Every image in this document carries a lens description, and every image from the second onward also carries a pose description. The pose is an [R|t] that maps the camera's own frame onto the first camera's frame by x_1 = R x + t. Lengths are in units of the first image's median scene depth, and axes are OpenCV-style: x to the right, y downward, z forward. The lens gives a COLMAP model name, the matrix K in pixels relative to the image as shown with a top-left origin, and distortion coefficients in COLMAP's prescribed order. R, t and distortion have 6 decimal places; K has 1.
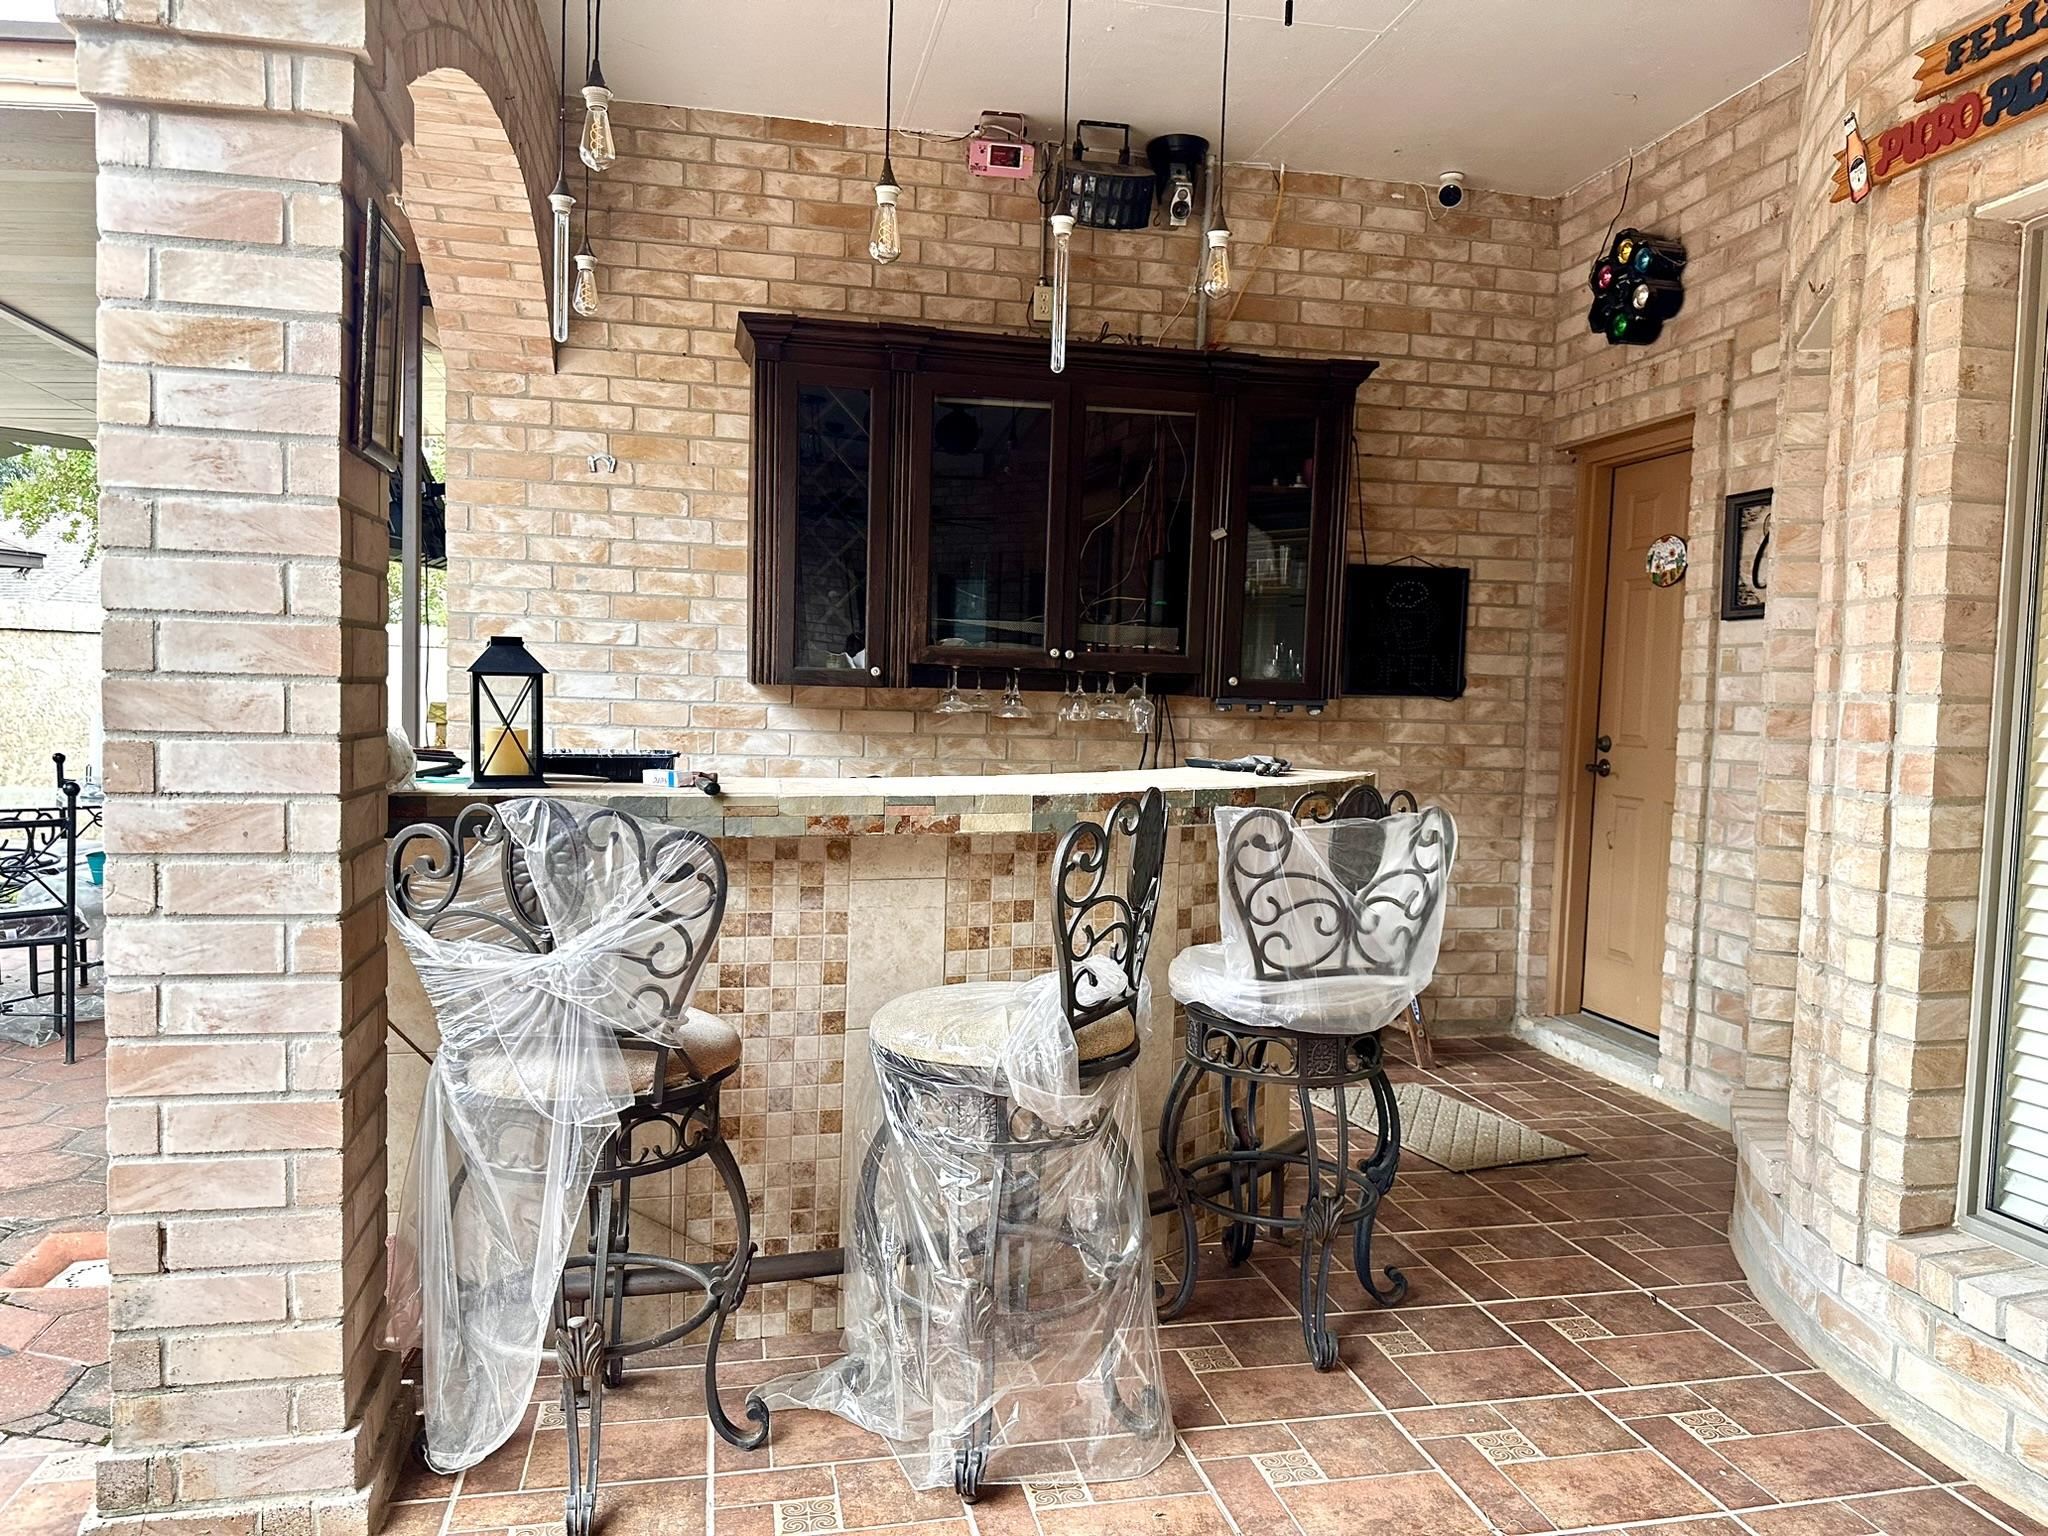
lens RADIAL K [[1443.8, 0, 1019.8], [0, 1443.8, 772.9], [0, 0, 1]] dist [0.036518, -0.035963]
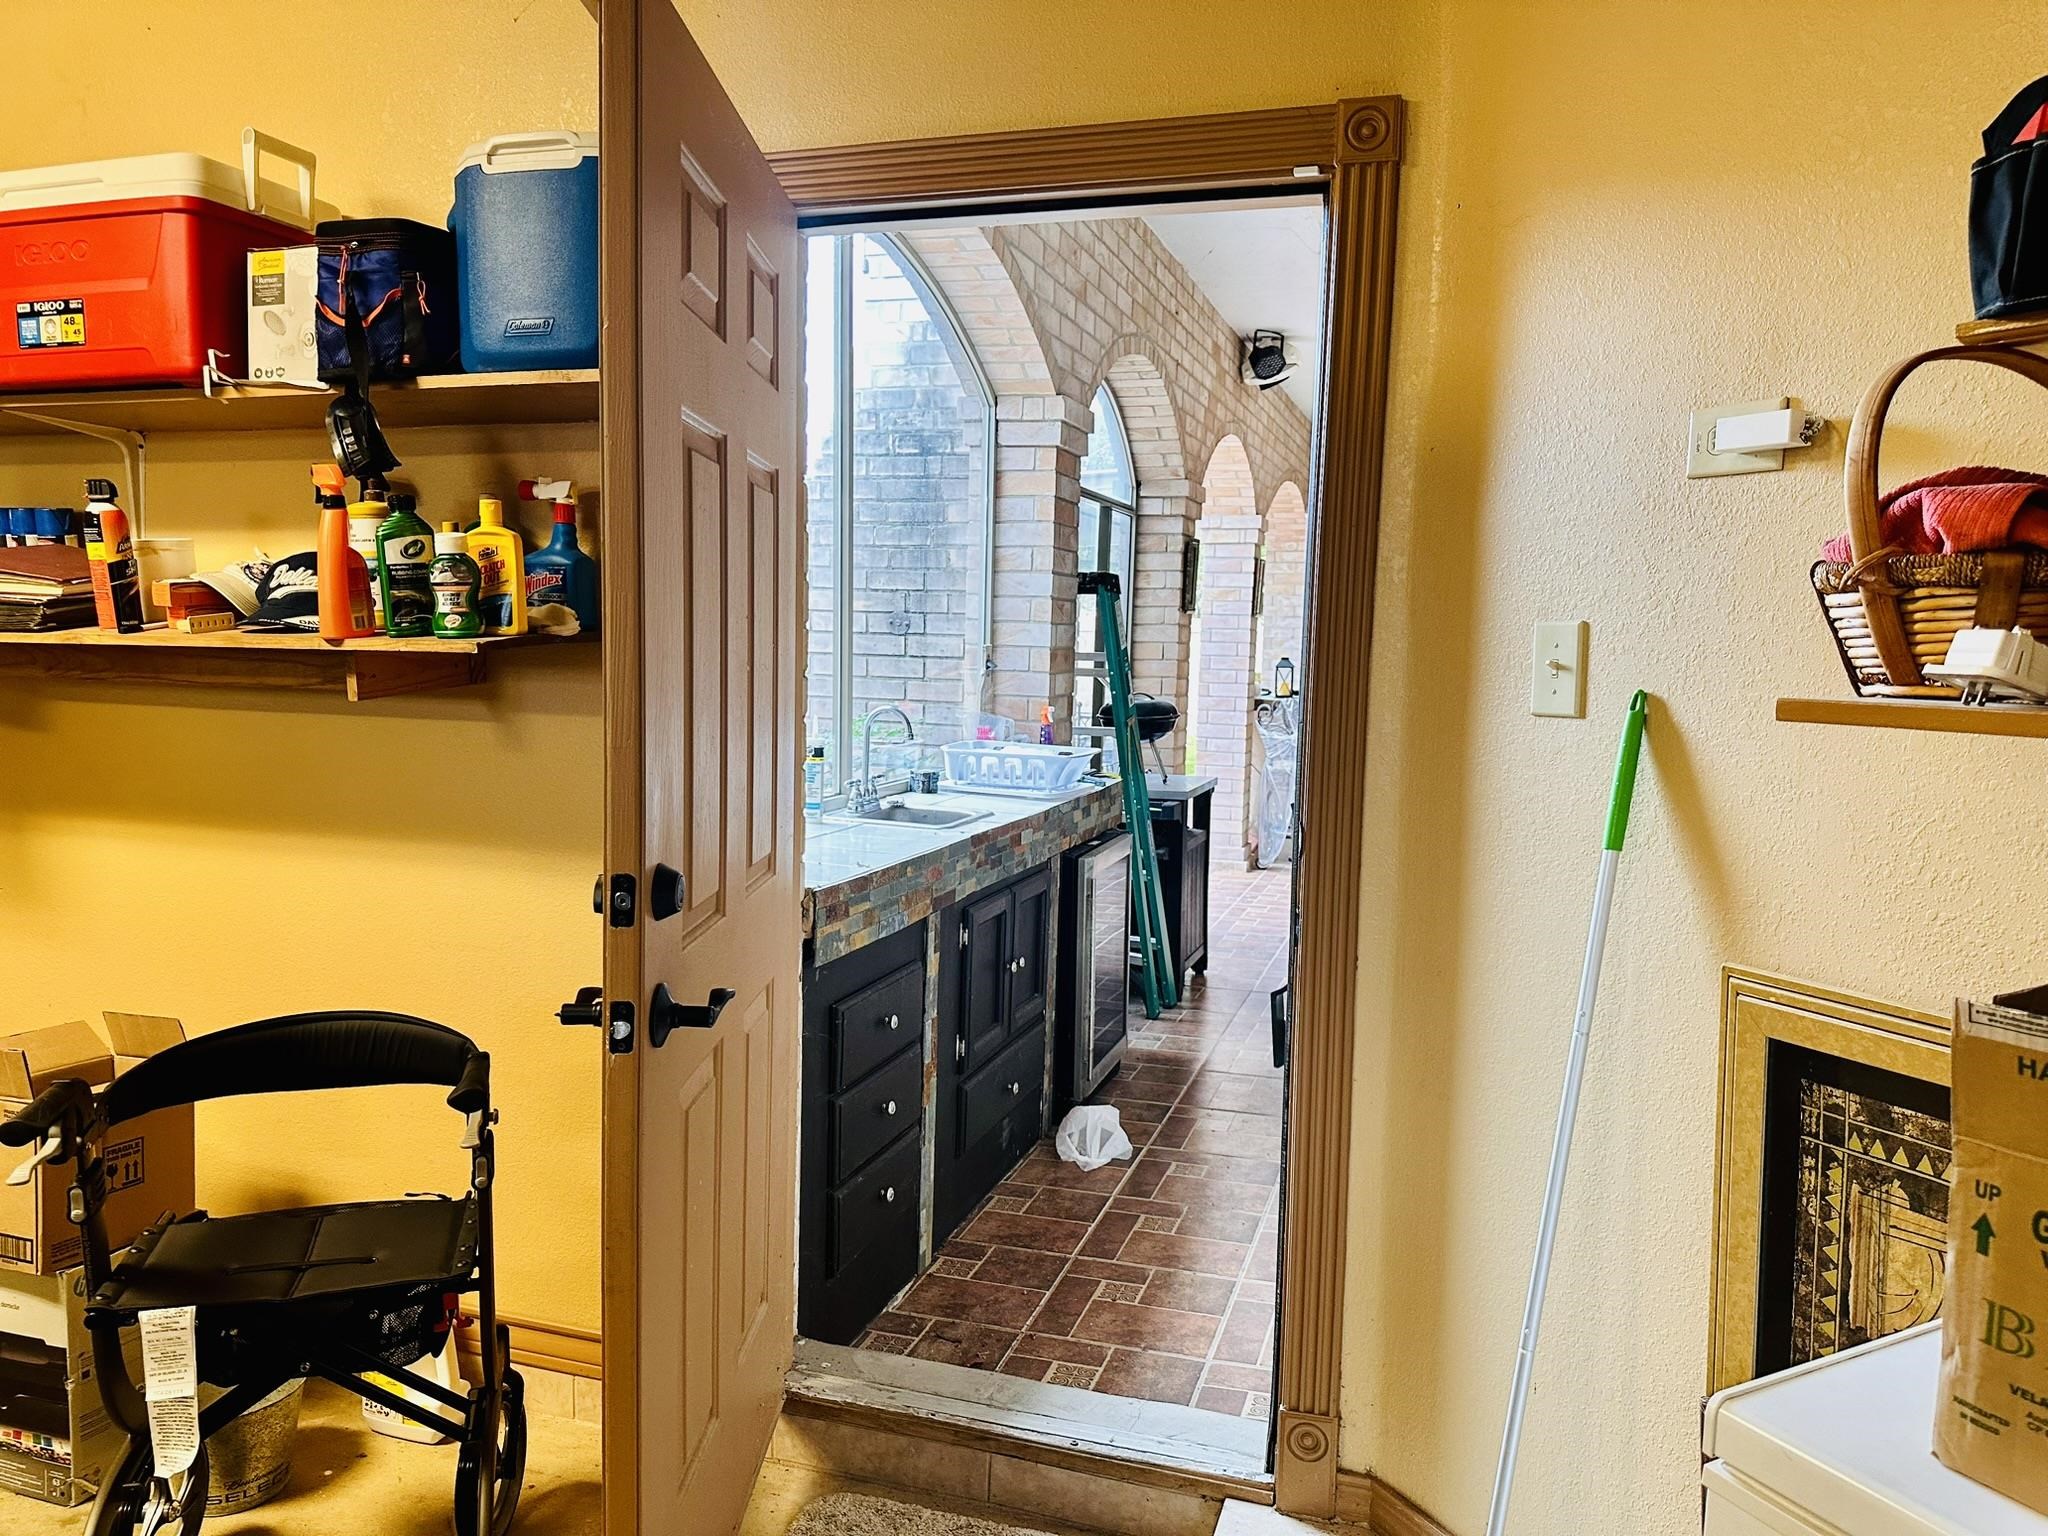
lens RADIAL K [[1443.8, 0, 1022.3], [0, 1443.8, 765.7], [0, 0, 1]] dist [0.036518, -0.035963]
pose [[0.869276, 0.040286, -0.492683, 1.055409], [-0.033602, 0.999184, 0.022416, 0.141793], [0.493184, -0.002931, 0.869920, -3.008789]]
